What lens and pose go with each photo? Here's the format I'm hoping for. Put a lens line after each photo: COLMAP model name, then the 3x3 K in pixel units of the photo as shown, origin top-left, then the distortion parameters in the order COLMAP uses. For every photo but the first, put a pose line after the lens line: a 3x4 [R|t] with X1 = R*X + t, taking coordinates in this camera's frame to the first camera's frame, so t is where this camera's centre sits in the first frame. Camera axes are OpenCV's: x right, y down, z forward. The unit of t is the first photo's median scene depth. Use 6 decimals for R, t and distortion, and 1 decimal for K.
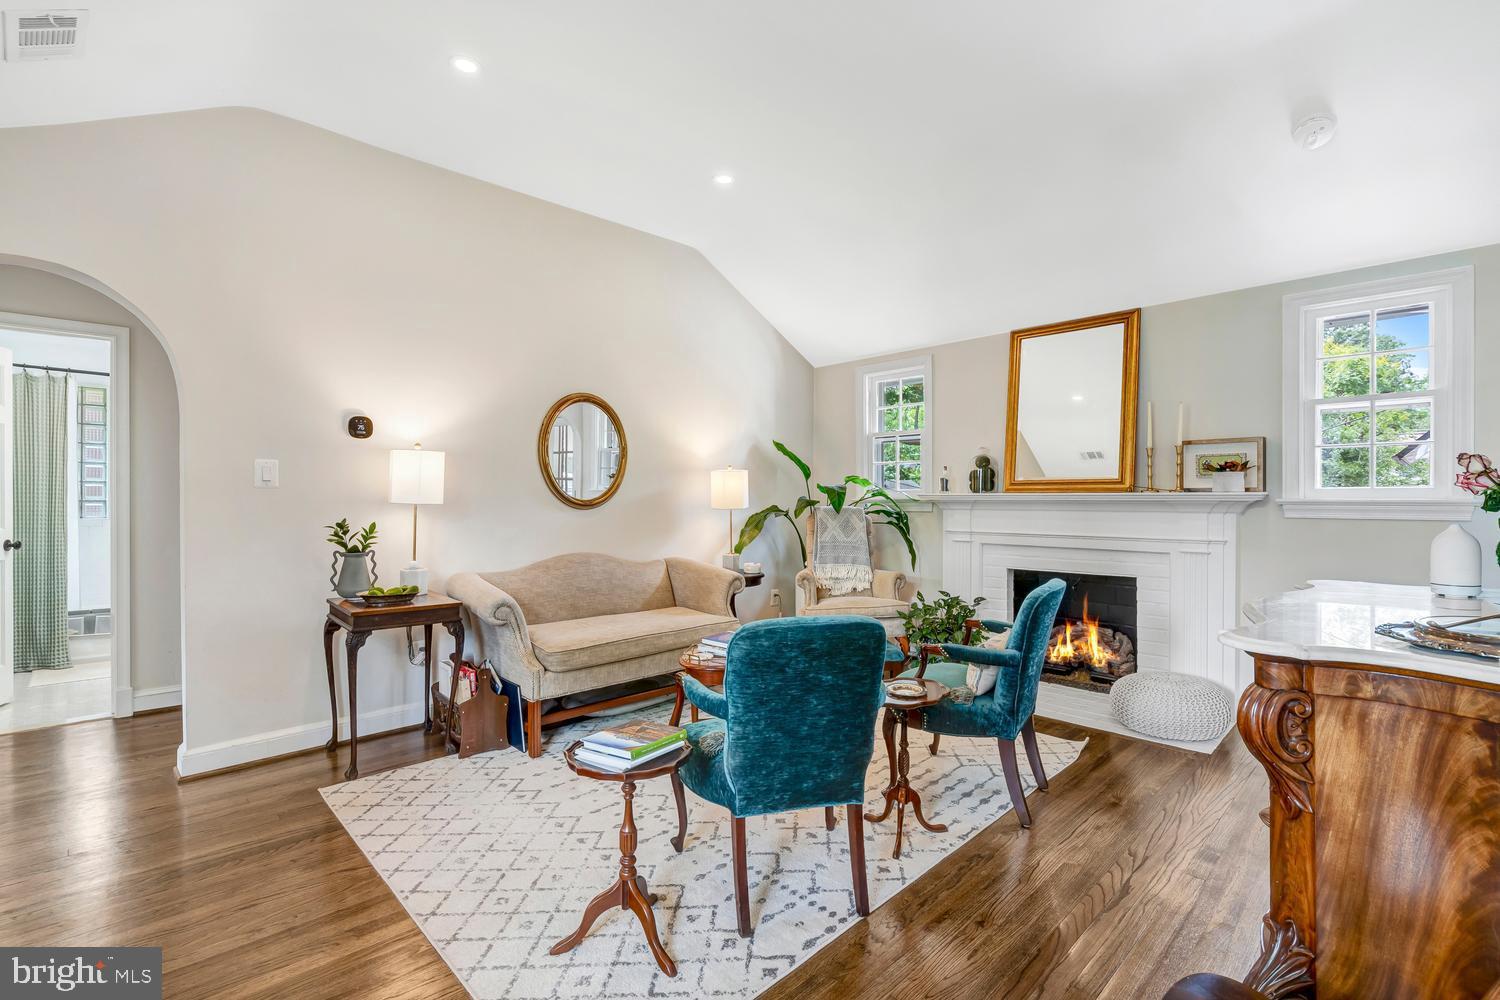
lens RADIAL K [[697.1, 0, 751.7], [0, 697.1, 492.8], [0, 0, 1]] dist [-0.002000, 0.003472]
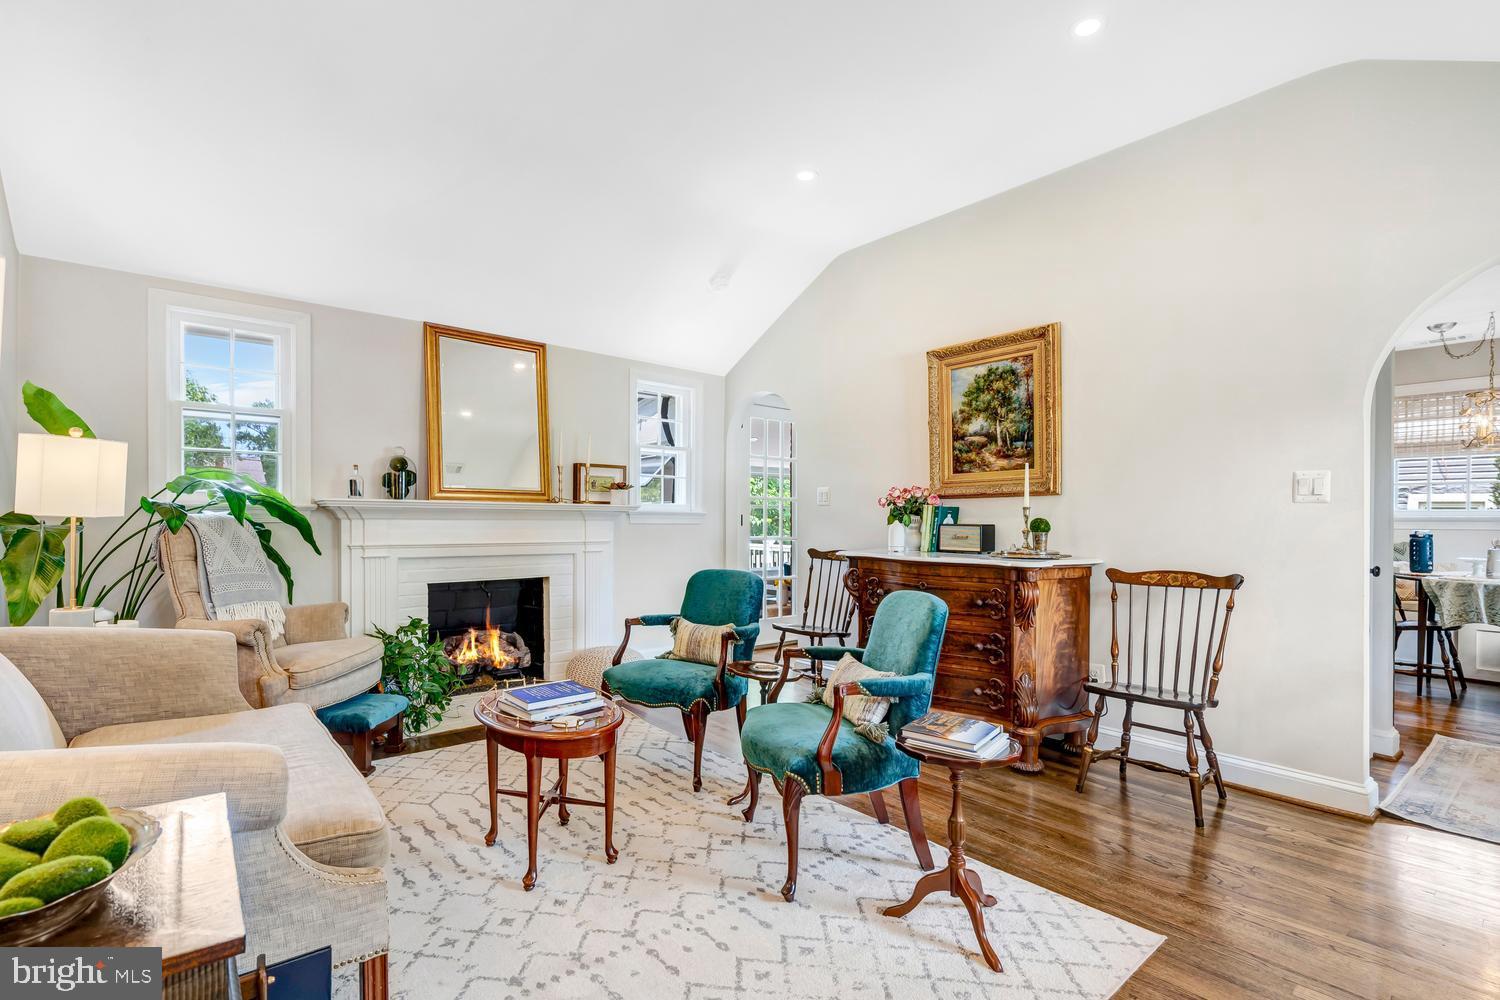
lens RADIAL K [[697.1, 0, 733.7], [0, 697.1, 526.6], [0, 0, 1]] dist [-0.002000, 0.003472]
pose [[0.069813, -0.006542, 0.997539, -0.534817], [-0.012952, 0.999888, 0.007464, 0.023617], [-0.997476, -0.013442, 0.069720, 0.558058]]
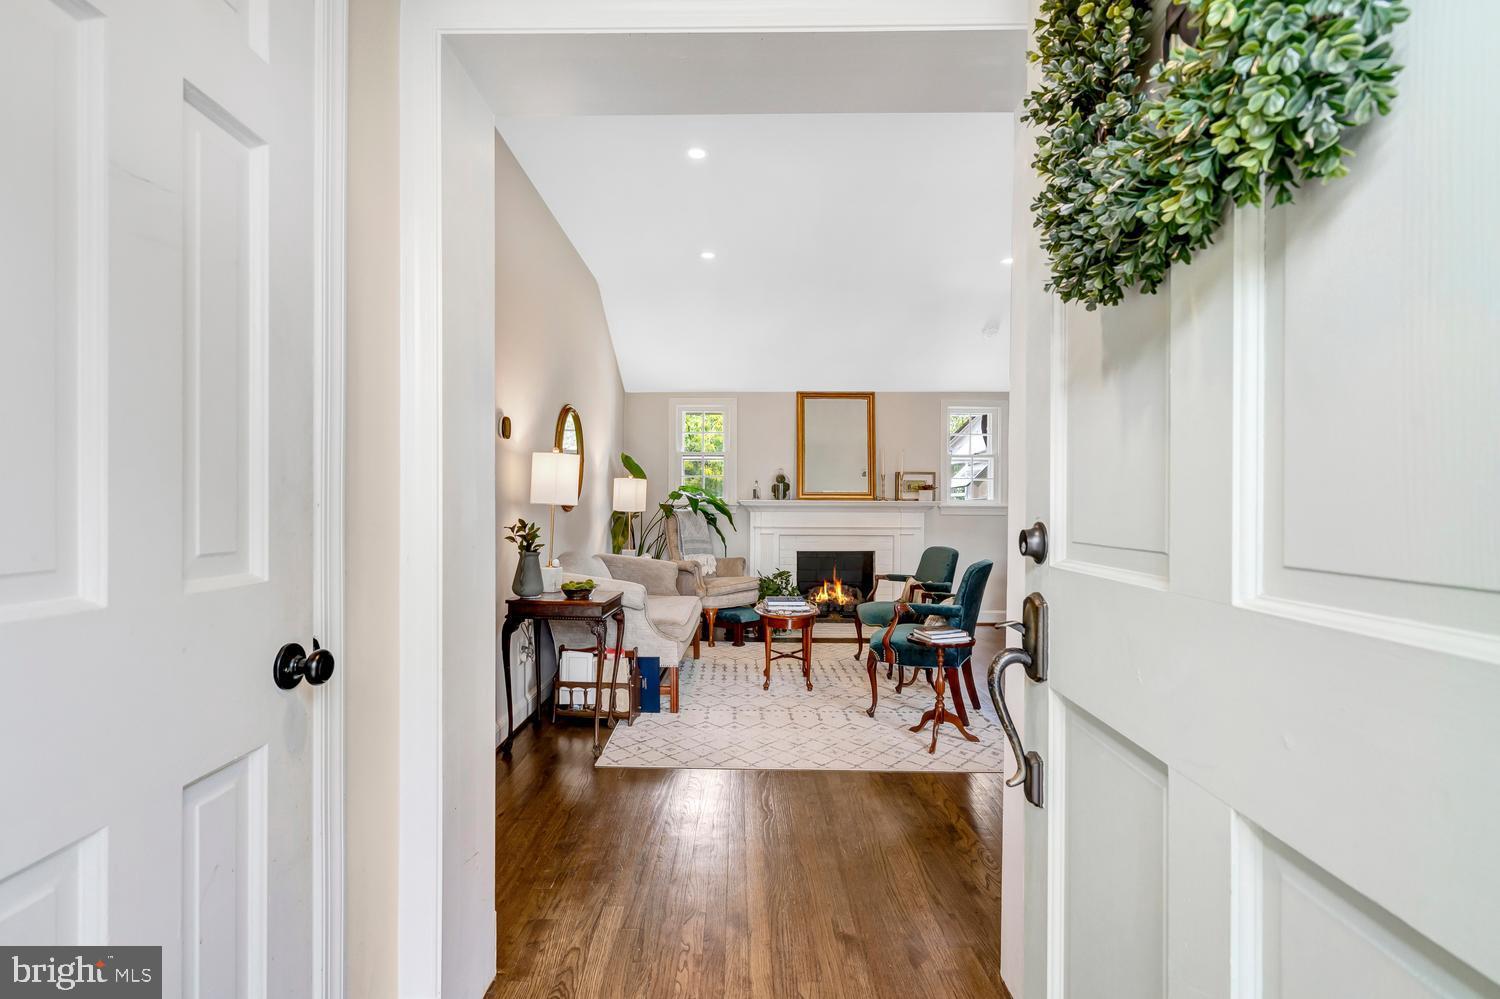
lens RADIAL K [[697.1, 0, 743.8], [0, 697.1, 501.9], [0, 0, 1]] dist [-0.002000, 0.003472]
pose [[0.690398, 0.008286, 0.723382, -0.827002], [-0.011966, 0.999928, -0.000033, 0.005789], [-0.723331, -0.008633, 0.690448, 0.049812]]
